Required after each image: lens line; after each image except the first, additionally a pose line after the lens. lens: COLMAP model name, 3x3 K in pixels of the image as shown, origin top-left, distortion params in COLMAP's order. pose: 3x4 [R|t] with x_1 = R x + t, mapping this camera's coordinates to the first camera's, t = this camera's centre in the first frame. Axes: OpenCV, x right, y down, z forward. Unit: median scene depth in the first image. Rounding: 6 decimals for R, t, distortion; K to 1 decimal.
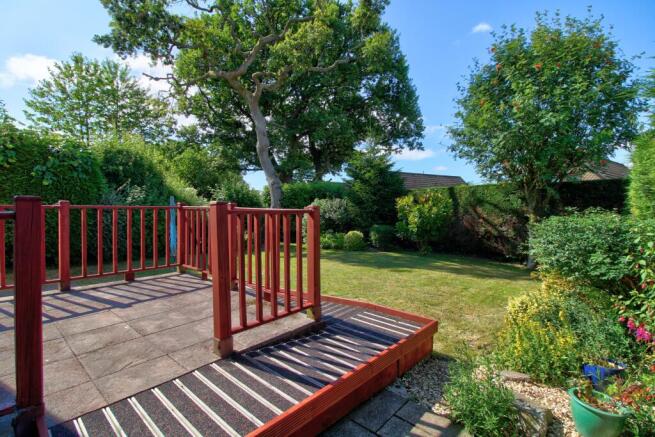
lens RADIAL K [[303.3, 0, 326.1], [0, 303.3, 211.5], [0, 0, 1]] dist [-0.012997, 0.000097]
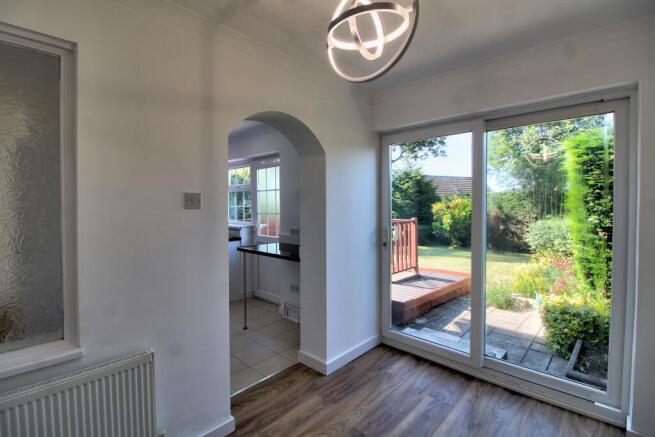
lens RADIAL K [[303.3, 0, 326.1], [0, 303.3, 211.5], [0, 0, 1]] dist [-0.012997, 0.000097]
pose [[0.998634, -0.016239, -0.049658, -0.165597], [0.016313, 0.999866, 0.001092, -0.022956], [0.049634, -0.001900, 0.998766, -0.330356]]
